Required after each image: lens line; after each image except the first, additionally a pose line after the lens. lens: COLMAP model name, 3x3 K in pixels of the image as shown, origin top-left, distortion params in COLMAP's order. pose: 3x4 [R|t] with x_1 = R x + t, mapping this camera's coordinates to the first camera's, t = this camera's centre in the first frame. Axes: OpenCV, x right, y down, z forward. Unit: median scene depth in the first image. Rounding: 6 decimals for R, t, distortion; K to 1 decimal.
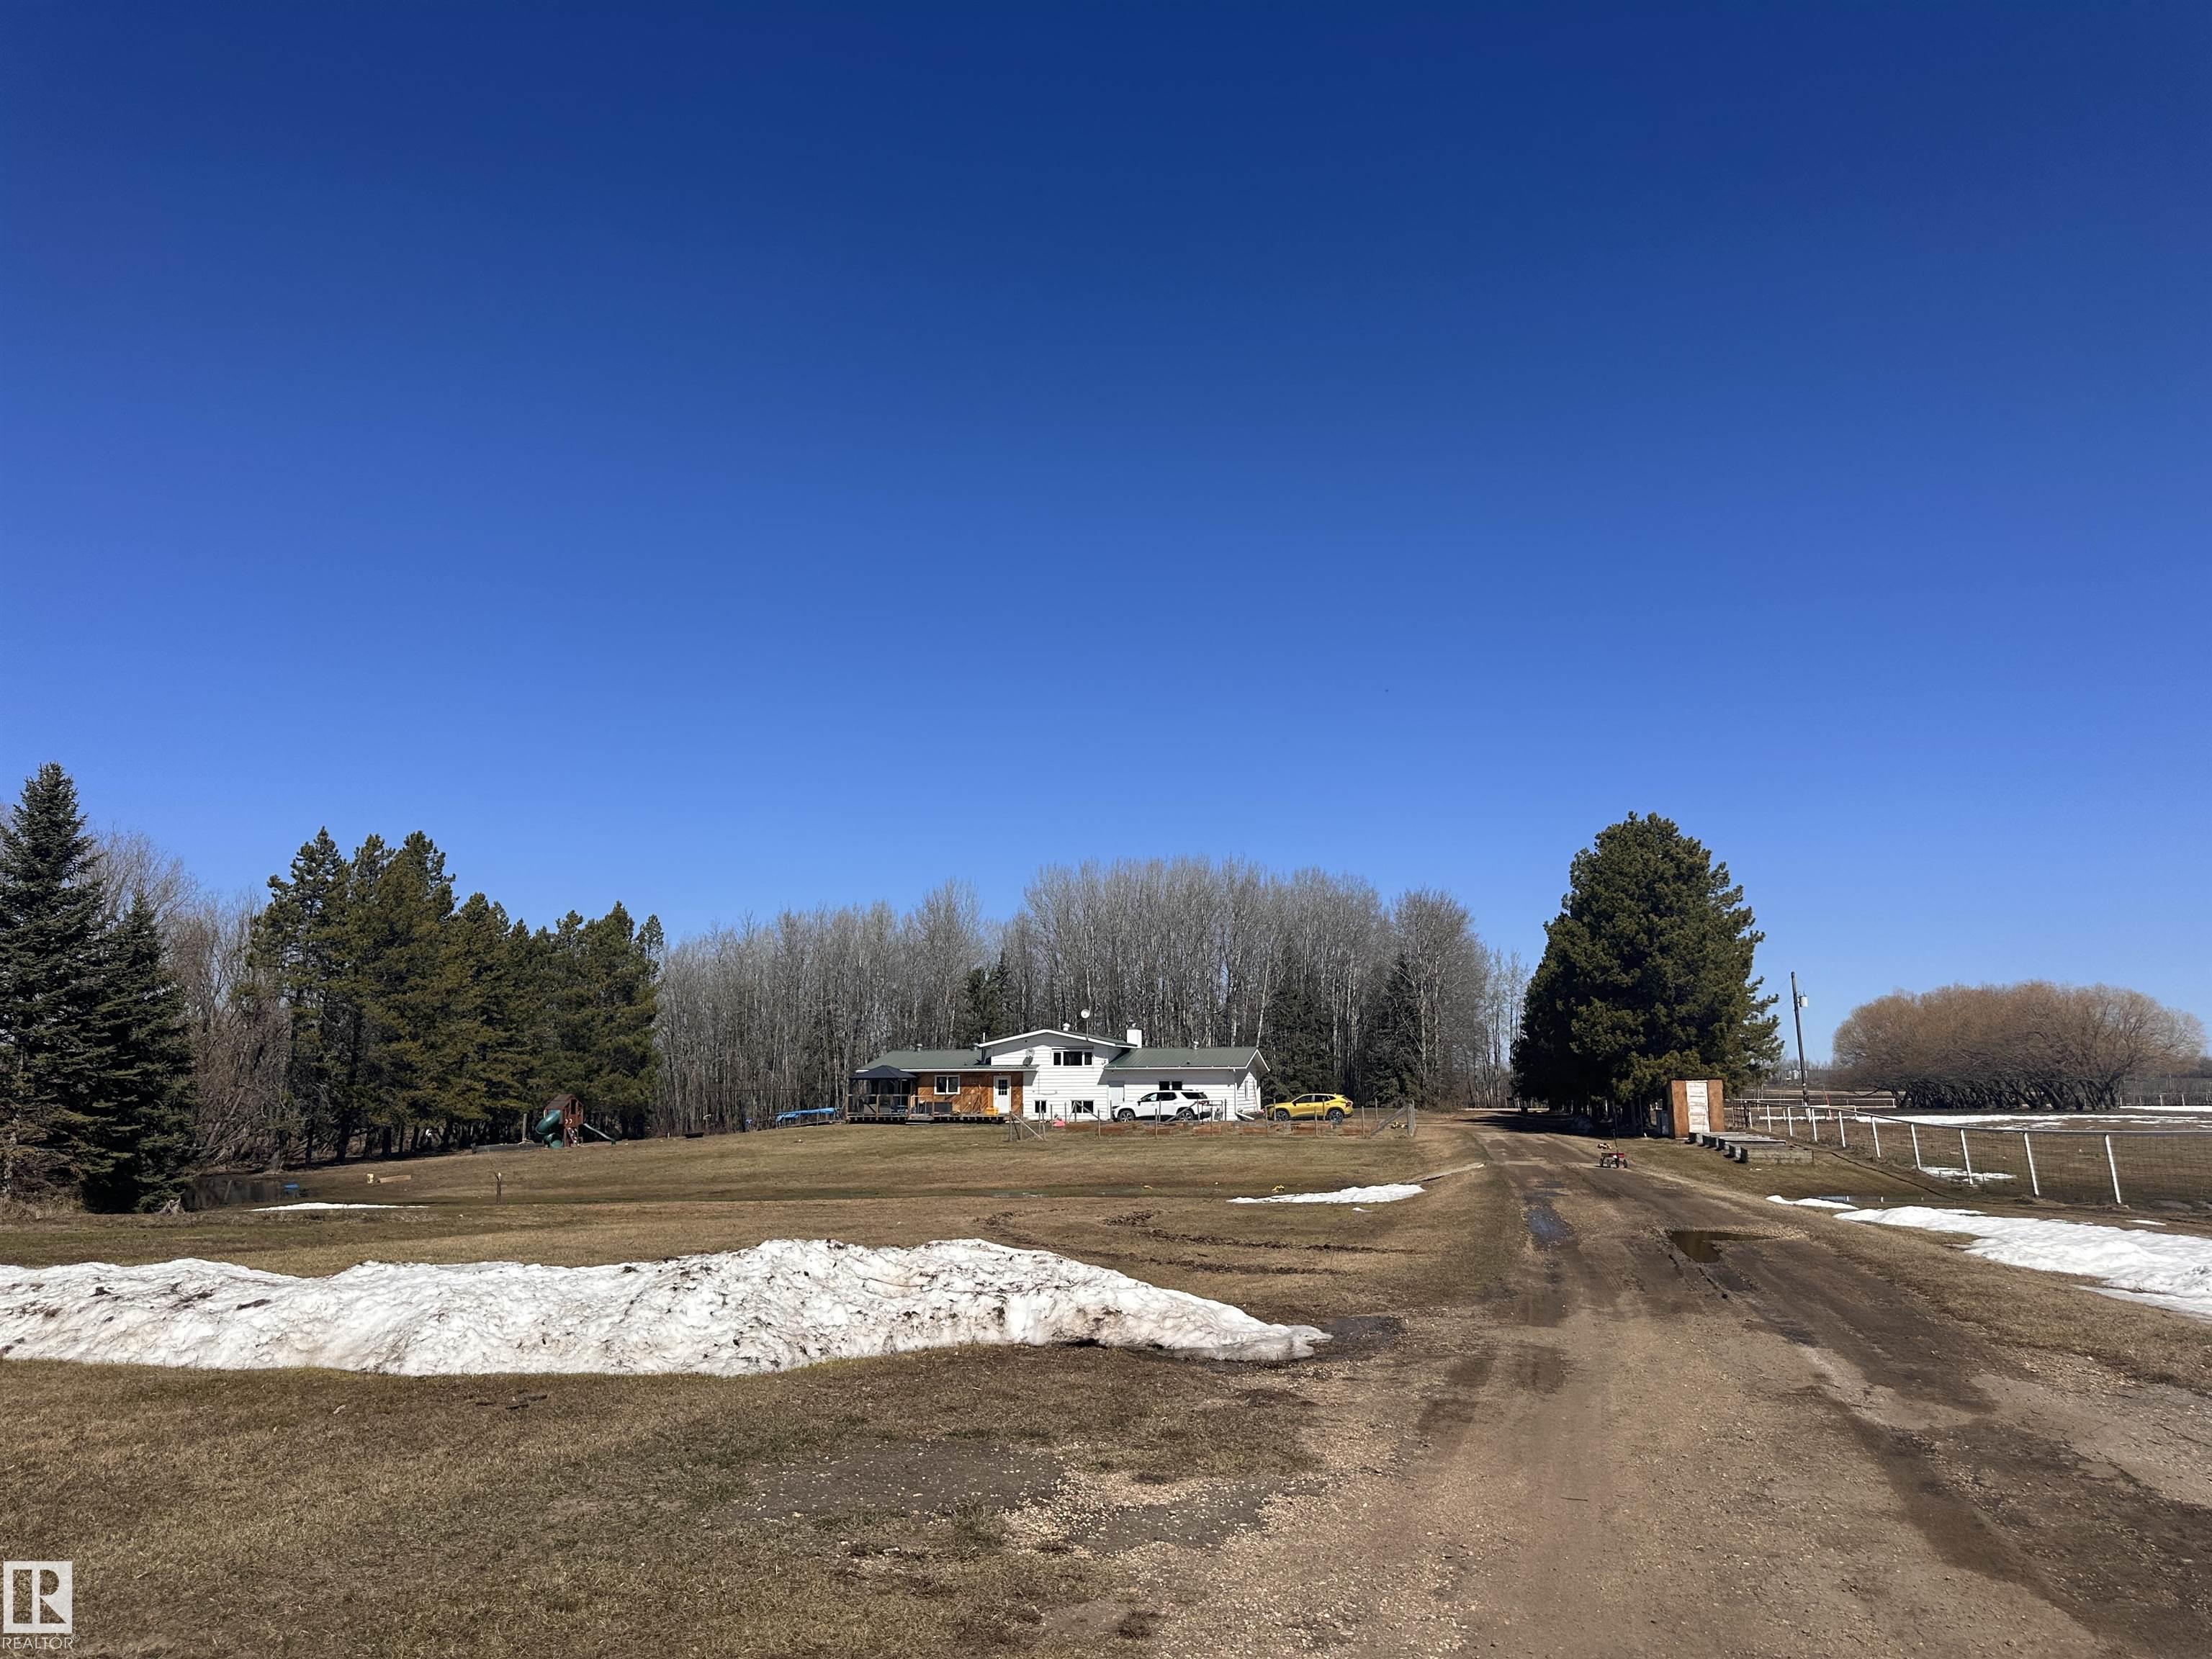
lens RADIAL K [[1553.8, 0, 1106.0], [0, 1553.8, 829.5], [0, 0, 1]] dist [0.082227, -0.226108]
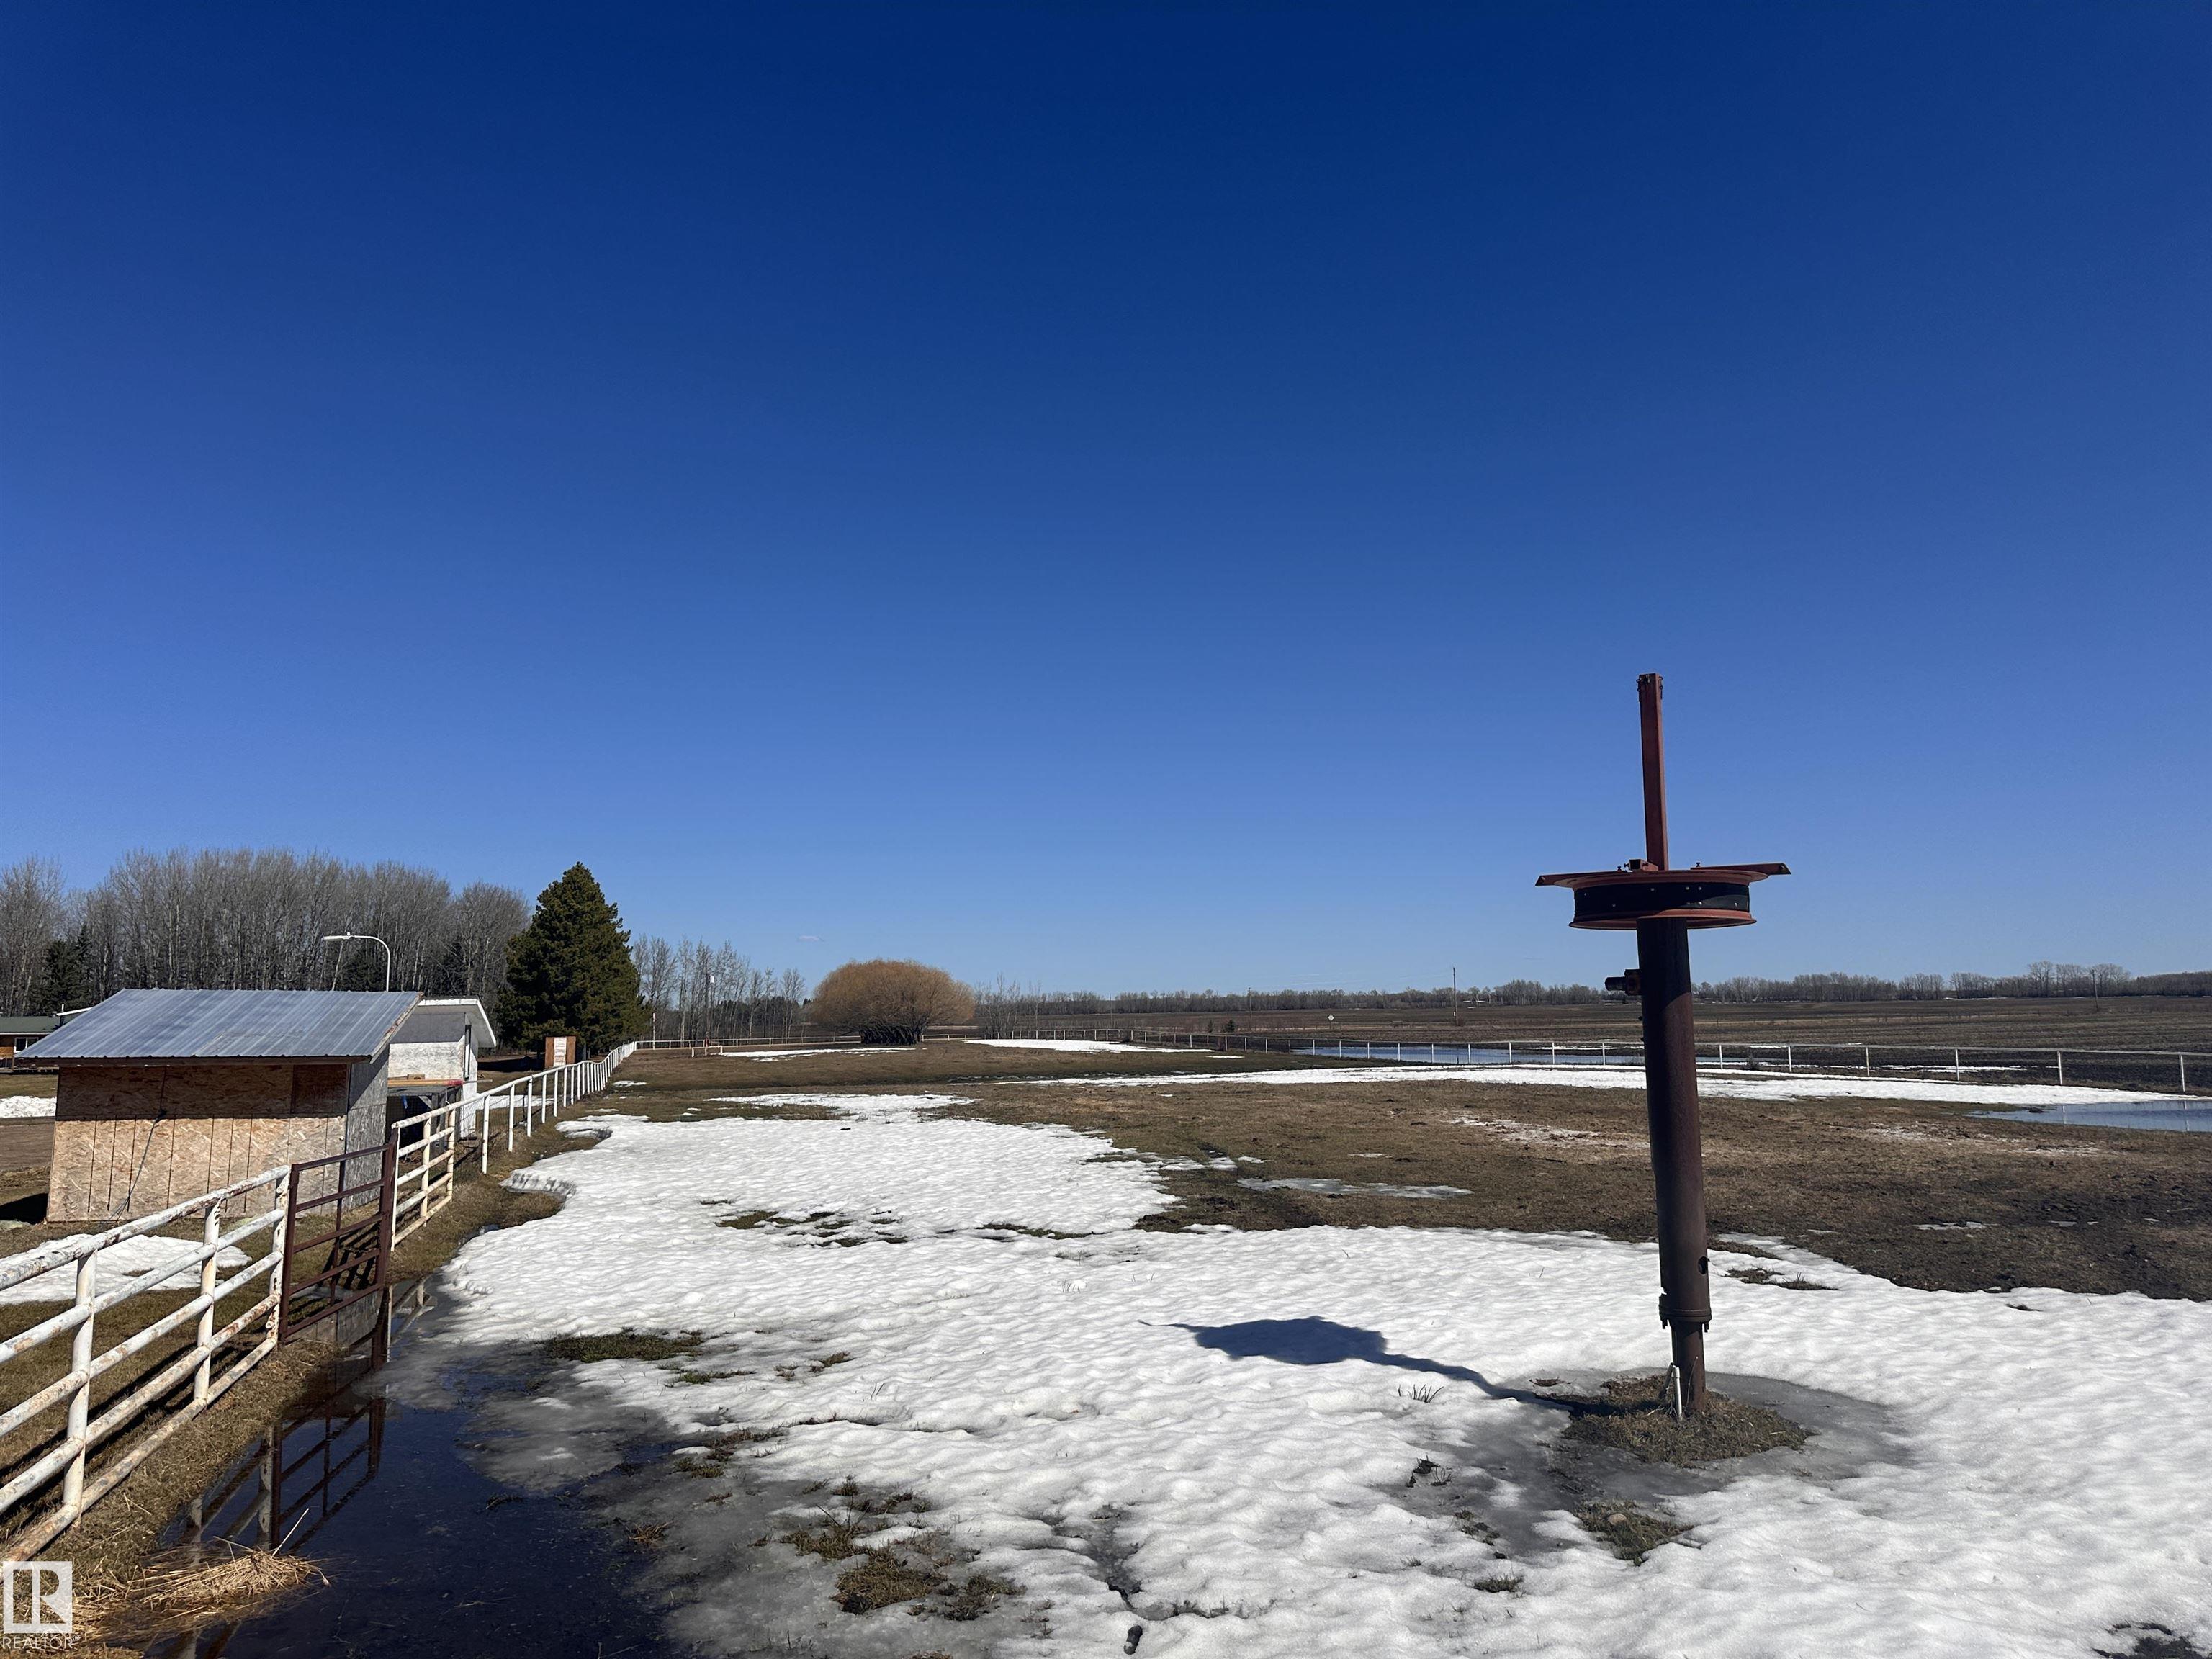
lens RADIAL K [[1567.9, 0, 1111.5], [0, 1567.9, 807.0], [0, 0, 1]] dist [0.194365, -0.259983]
pose [[0.879645, 0.056200, 0.472299, 0.041815], [-0.069965, 0.997482, 0.011615, -0.109729], [-0.470457, -0.043262, 0.881362, -0.587611]]
